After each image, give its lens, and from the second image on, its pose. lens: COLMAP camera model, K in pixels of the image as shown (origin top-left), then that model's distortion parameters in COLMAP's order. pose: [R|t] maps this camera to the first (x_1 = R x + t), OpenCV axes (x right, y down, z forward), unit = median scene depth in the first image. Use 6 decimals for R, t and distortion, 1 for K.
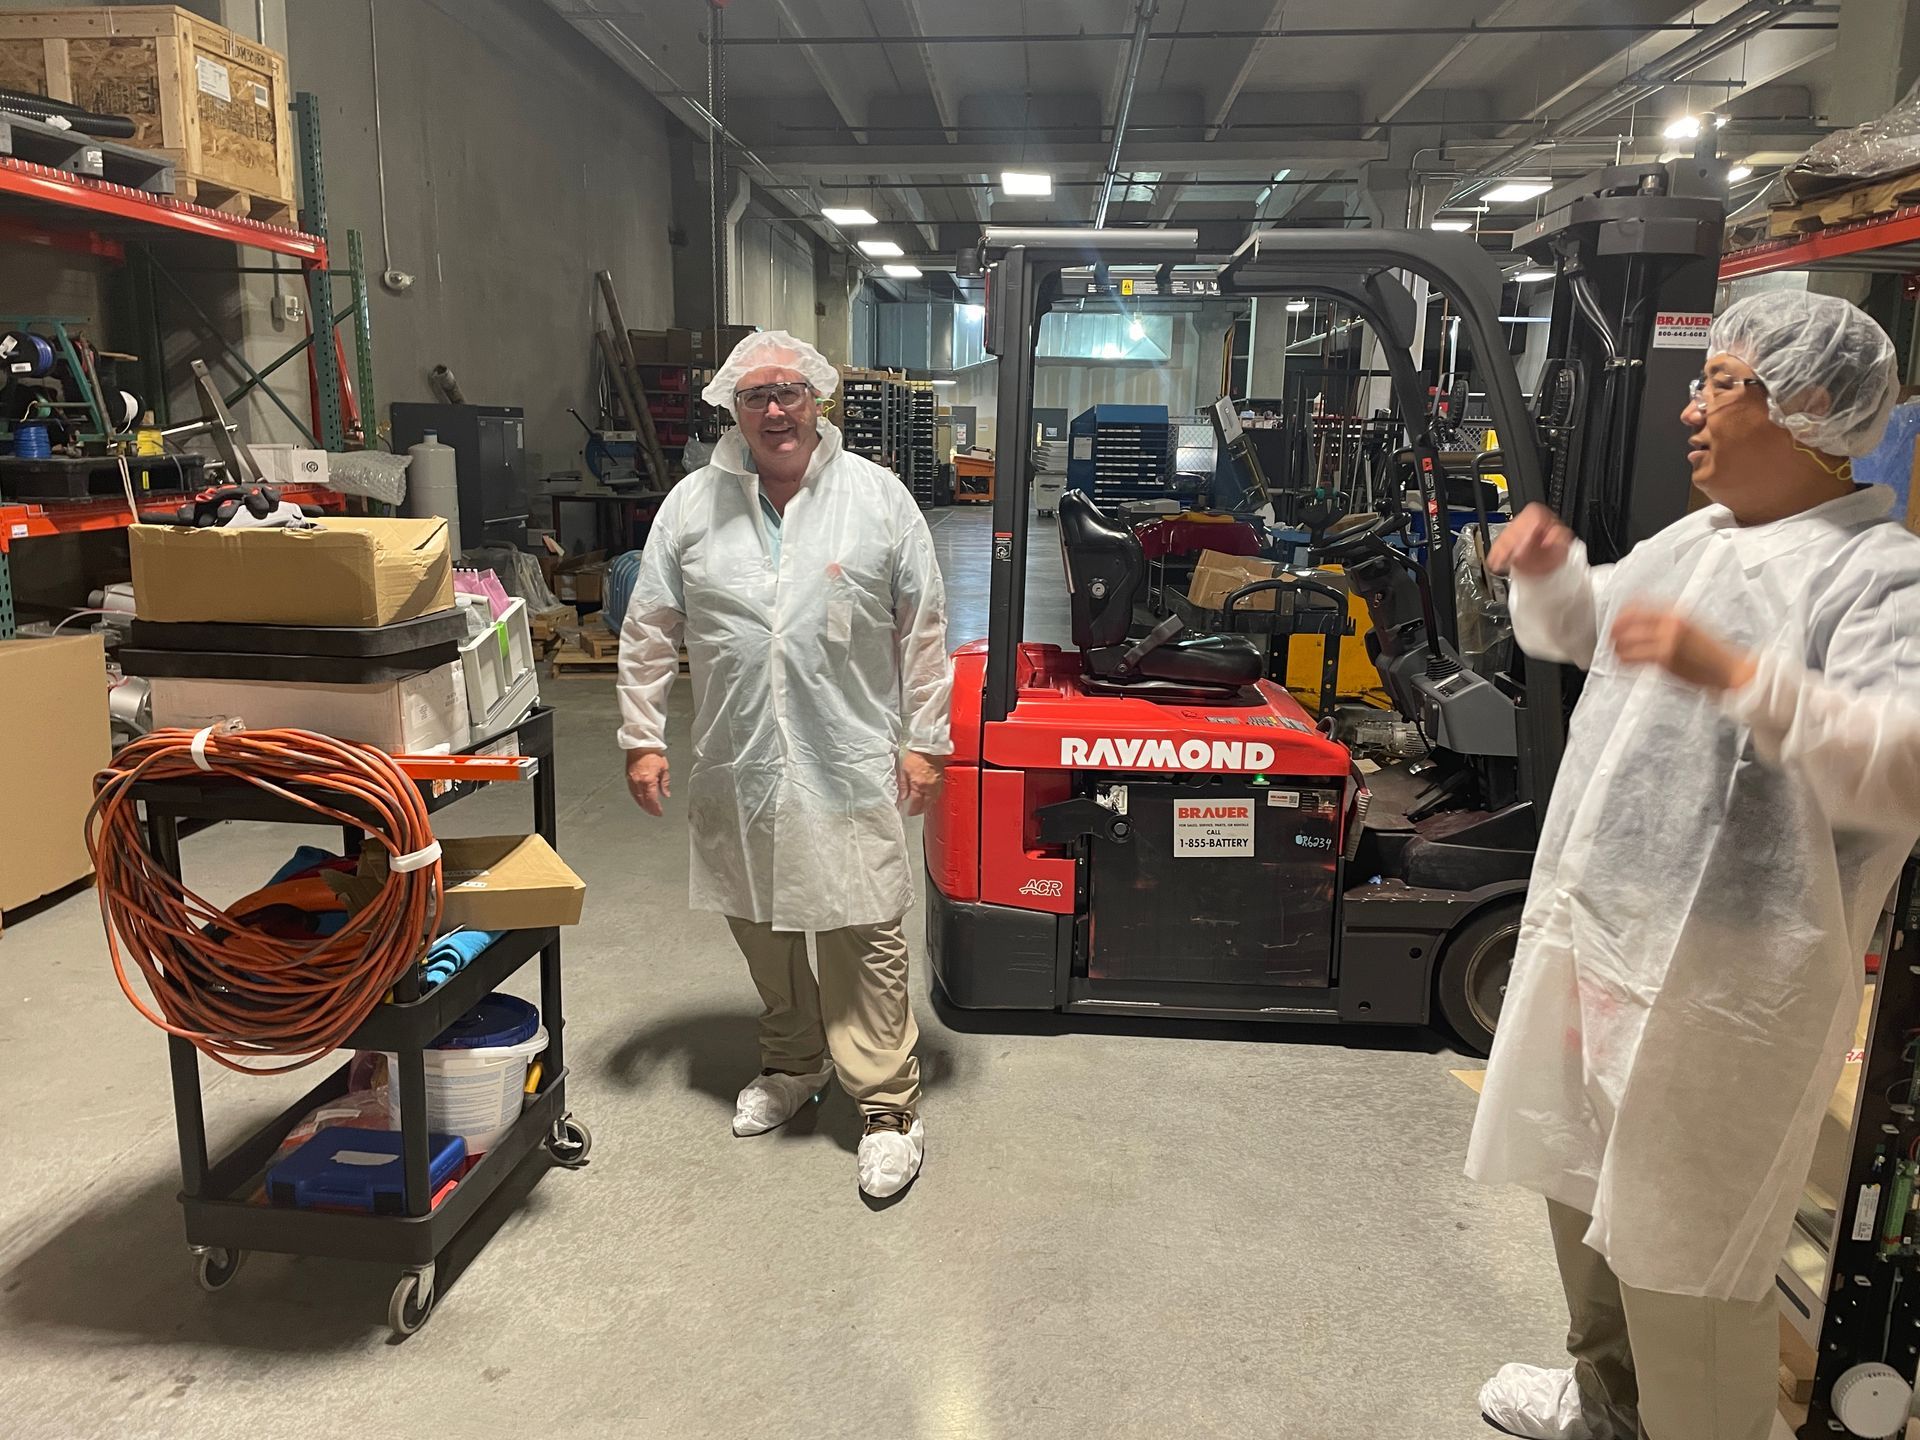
lens RADIAL K [[1442.4, 0, 966.1], [0, 1442.4, 733.3], [0, 0, 1]] dist [0.075488, -0.101702]
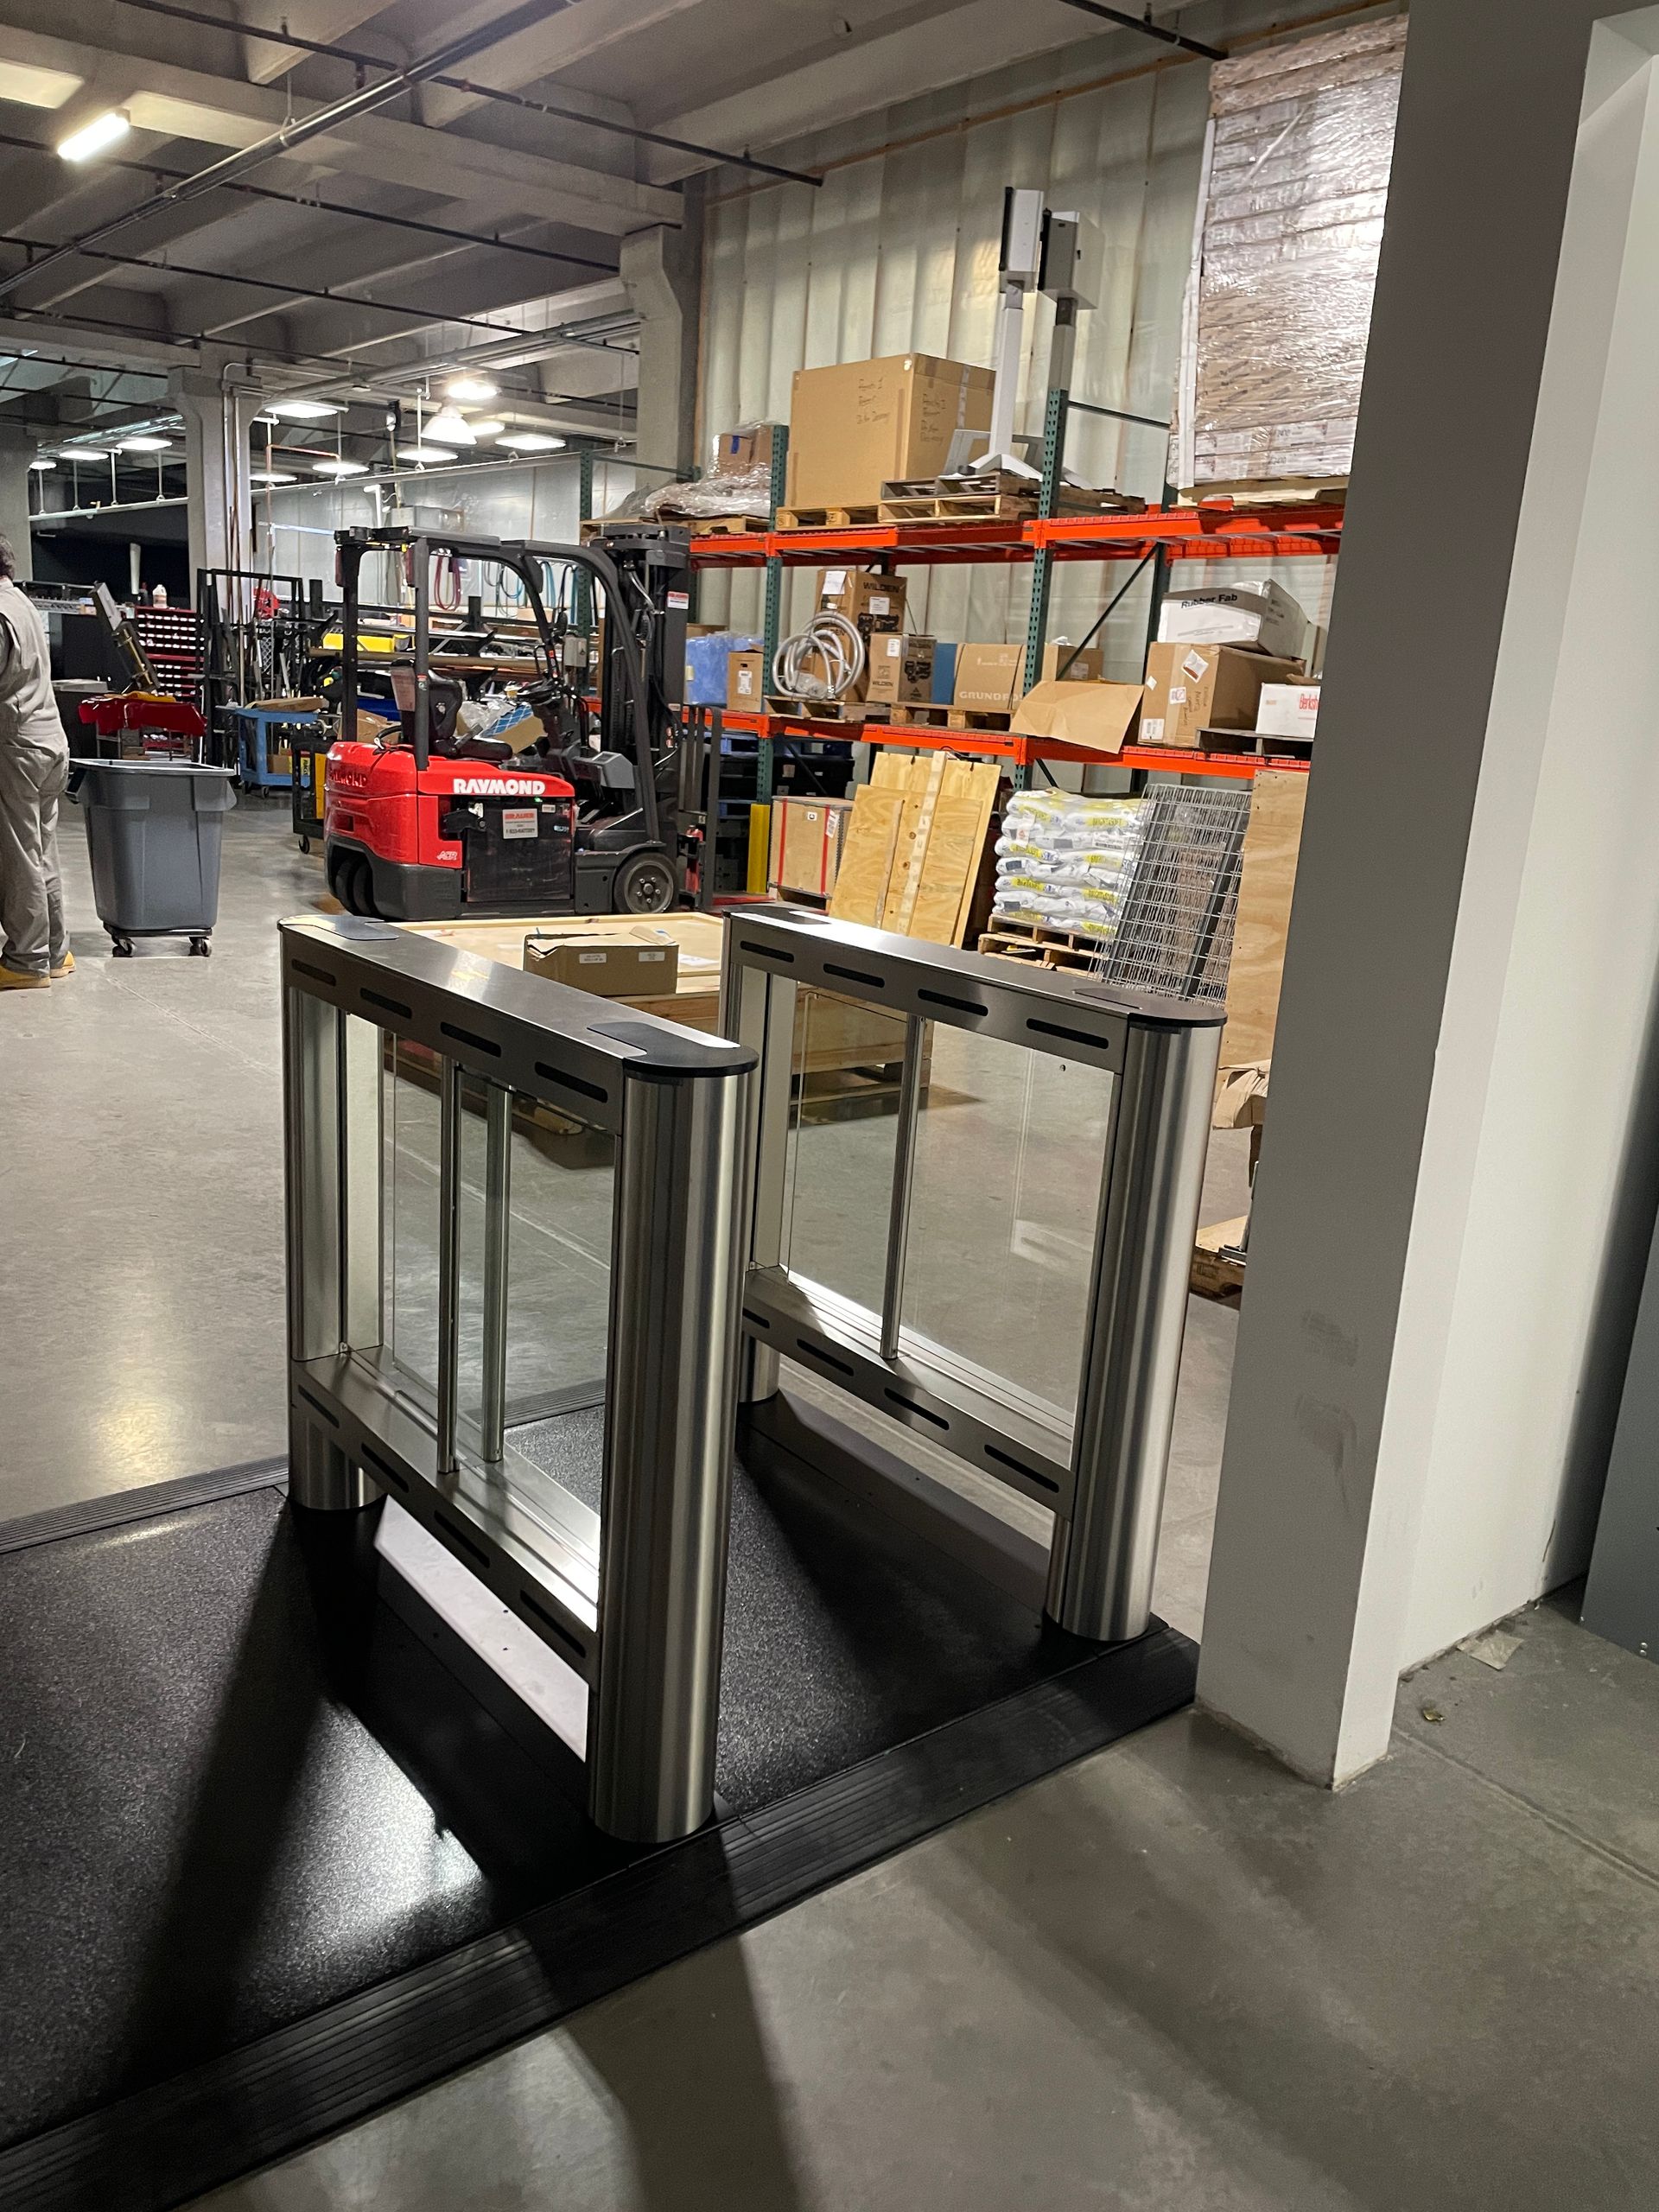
lens RADIAL K [[1661.7, 0, 837.3], [0, 1661.7, 1104.2], [0, 0, 1]] dist [0.075488, -0.101702]
pose [[0.745792, -0.129271, 0.653517, -1.136679], [0.083795, 0.991404, 0.100480, 0.267137], [-0.660888, -0.020176, 0.750213, -1.153377]]
